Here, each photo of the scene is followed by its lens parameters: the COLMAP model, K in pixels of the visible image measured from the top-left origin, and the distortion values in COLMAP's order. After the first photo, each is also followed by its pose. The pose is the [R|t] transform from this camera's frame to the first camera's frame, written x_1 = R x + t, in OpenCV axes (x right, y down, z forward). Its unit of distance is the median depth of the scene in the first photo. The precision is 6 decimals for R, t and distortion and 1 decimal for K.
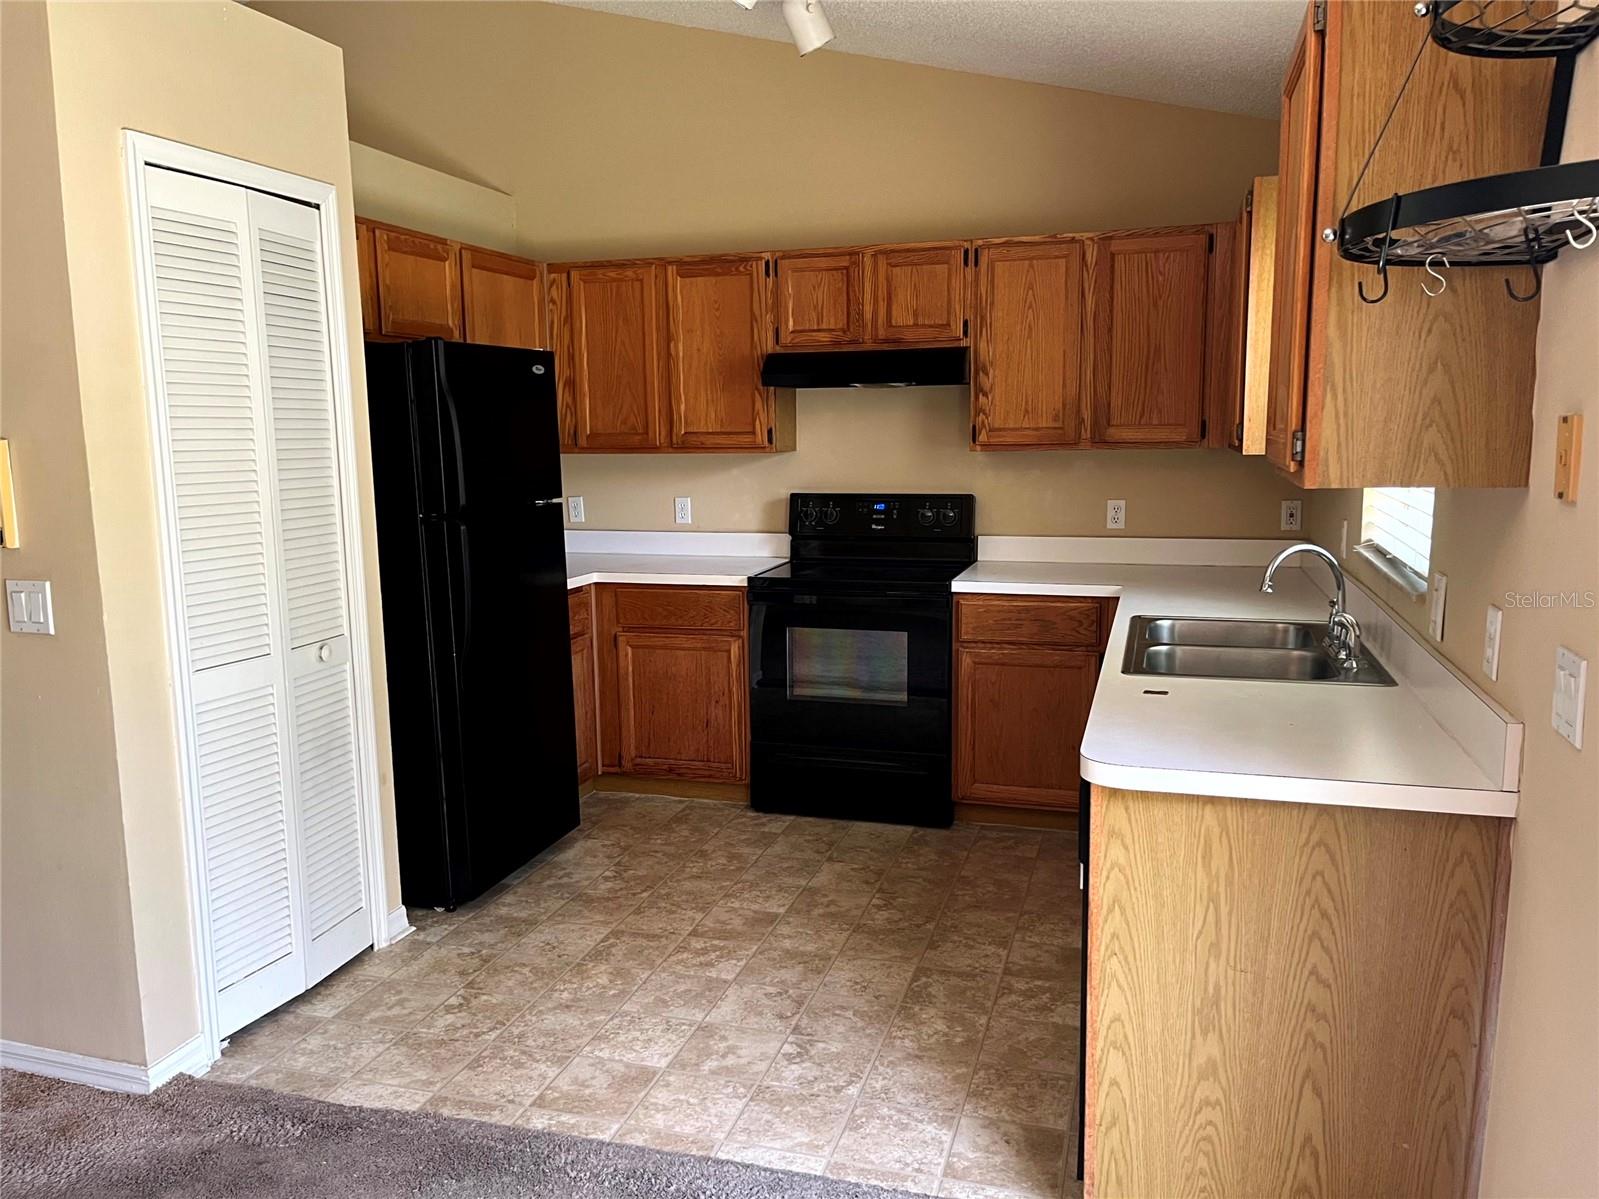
lens RADIAL K [[1218.1, 0, 800.6], [0, 1218.1, 588.1], [0, 0, 1]] dist [0.039436, -0.013466]
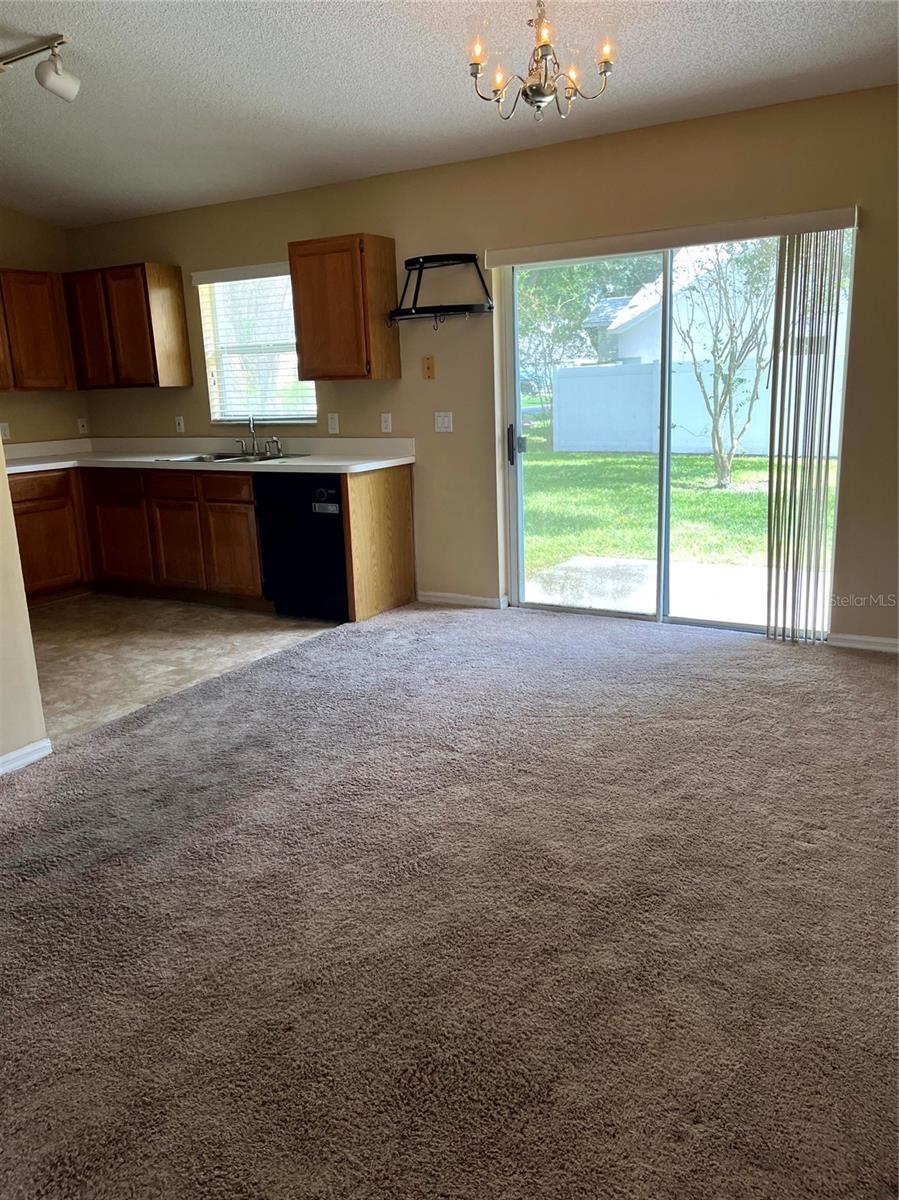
lens RADIAL K [[914.1, 0, 447.4], [0, 914.1, 604.0], [0, 0, 1]] dist [0.039436, -0.013466]
pose [[0.225773, -0.214411, 0.950292, -1.475995], [0.166671, 0.969597, 0.179169, 0.077719], [-0.959816, 0.117934, 0.254645, 0.133997]]
